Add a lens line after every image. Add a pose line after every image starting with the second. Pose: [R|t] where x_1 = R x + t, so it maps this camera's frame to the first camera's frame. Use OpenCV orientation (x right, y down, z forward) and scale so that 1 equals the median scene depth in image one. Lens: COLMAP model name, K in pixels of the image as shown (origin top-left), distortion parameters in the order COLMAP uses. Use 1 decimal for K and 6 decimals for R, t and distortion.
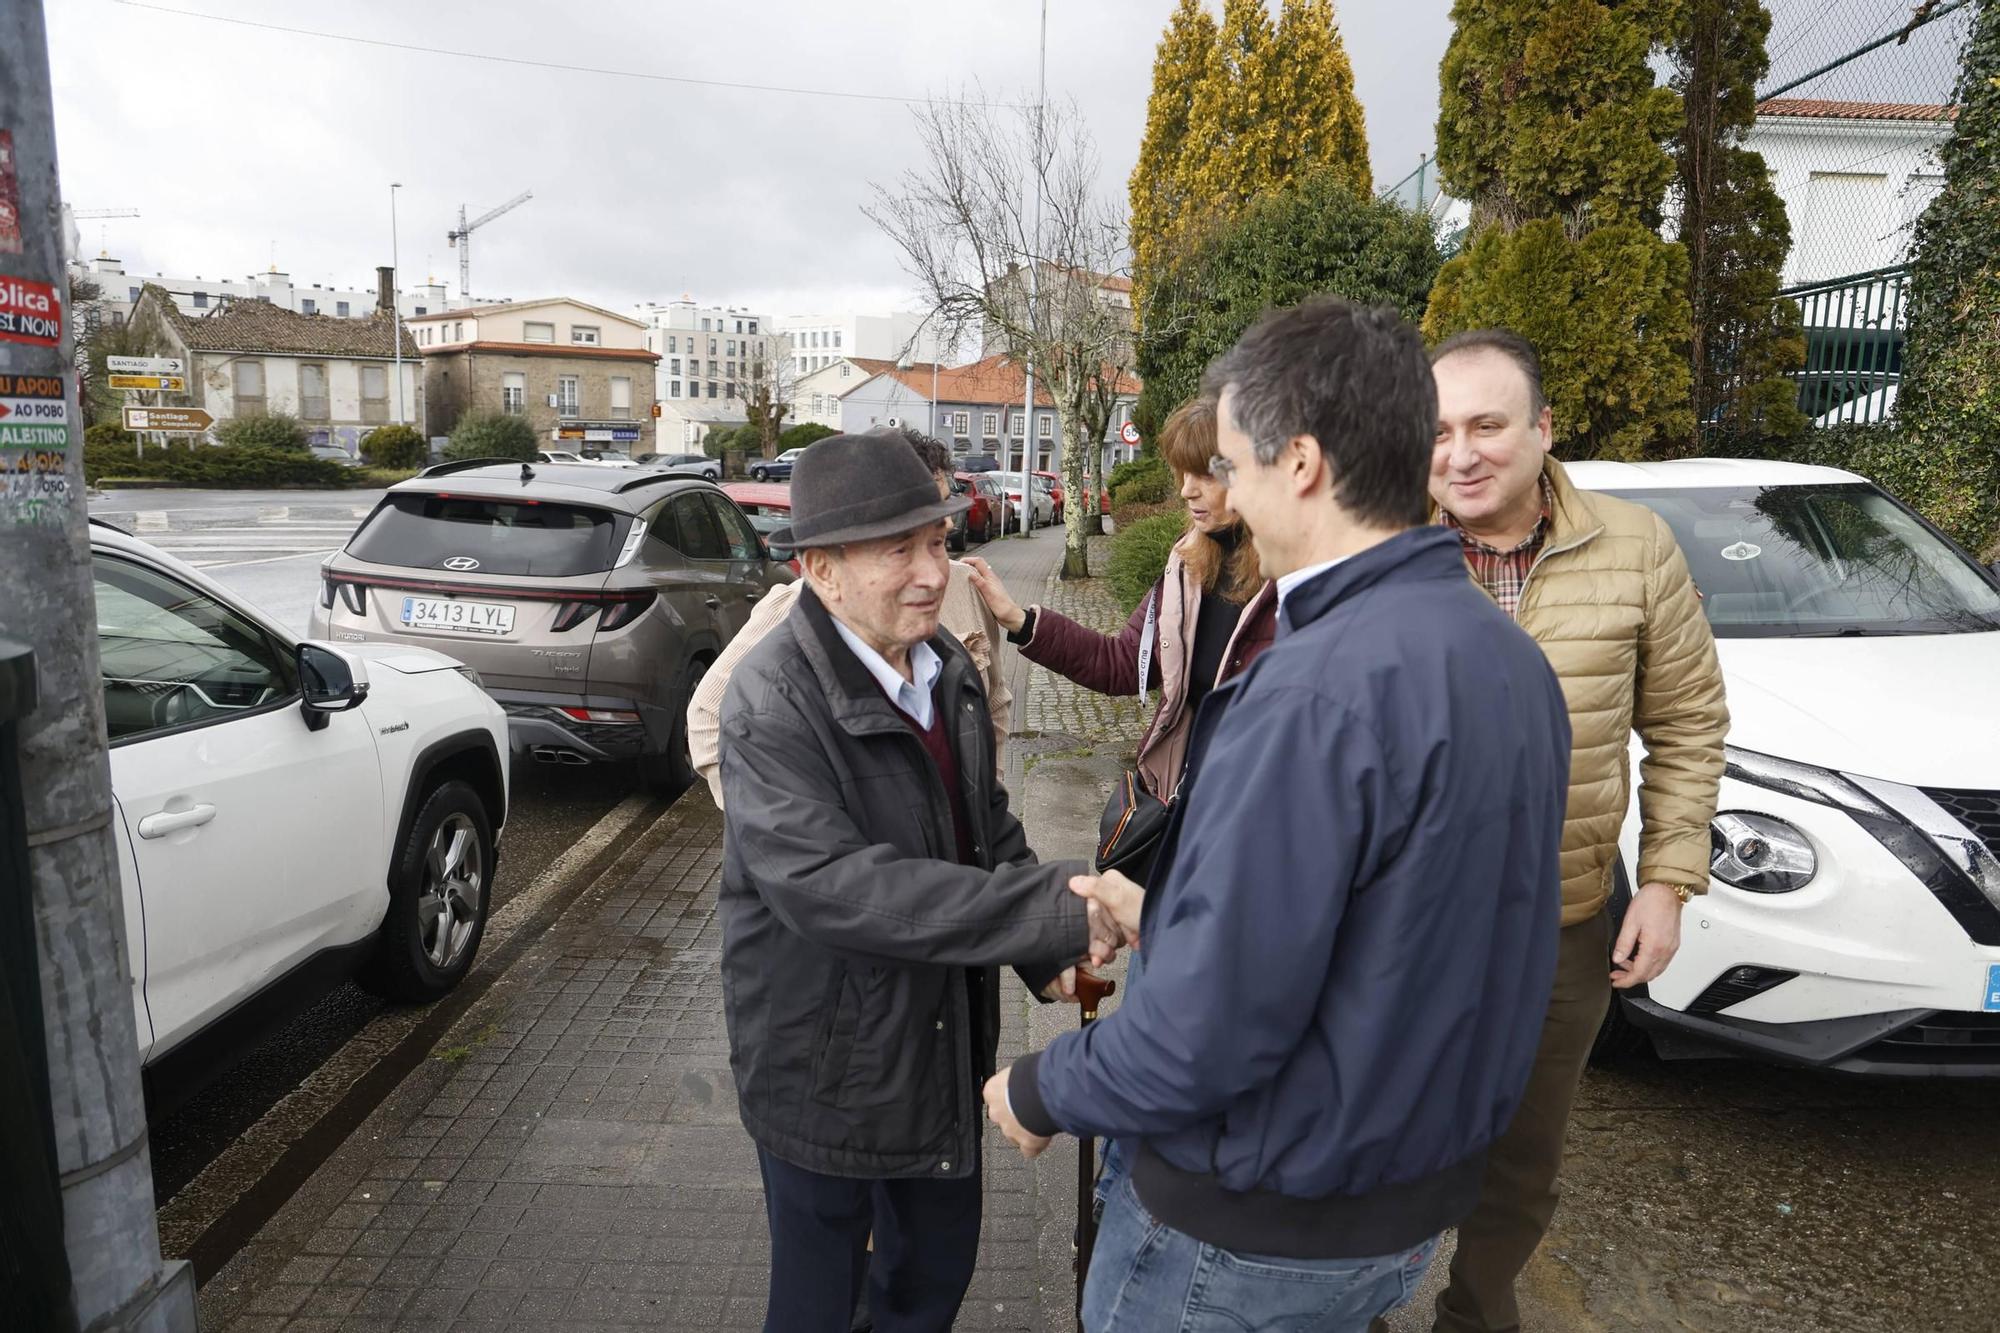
lens RADIAL K [[1312.7, 0, 1000.0], [0, 1312.7, 666.5], [0, 0, 1]] dist [0.007147, -0.001584]
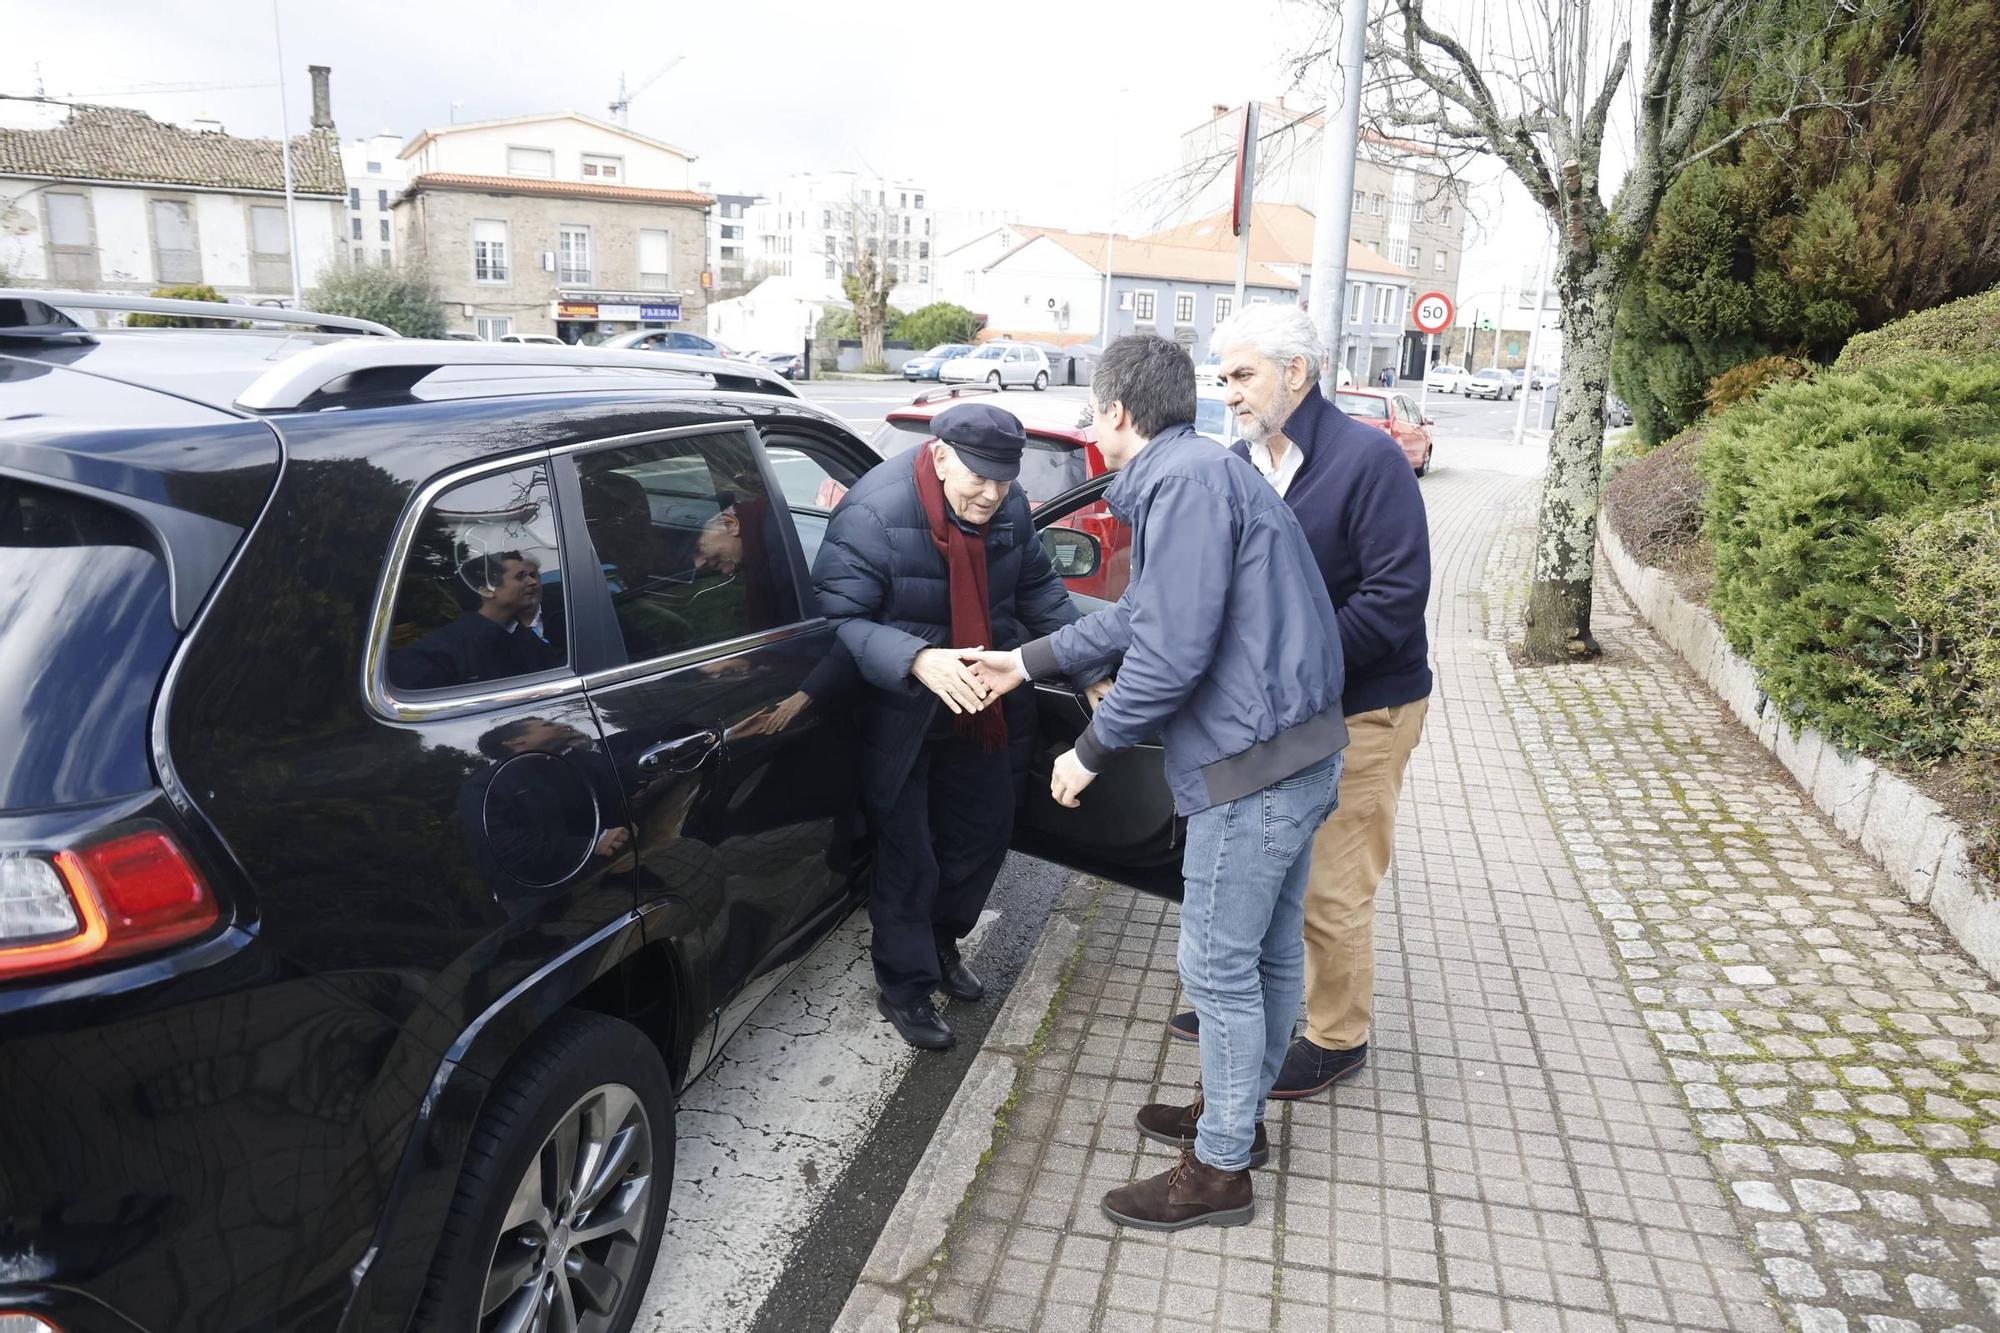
lens RADIAL K [[1312.7, 0, 1000.0], [0, 1312.7, 666.5], [0, 0, 1]] dist [0.007147, -0.001584]
pose [[0.989675, 0.042524, -0.136875, 0.000224], [-0.031890, 0.996367, 0.078971, -0.050846], [0.139735, -0.073791, 0.987436, 0.327961]]
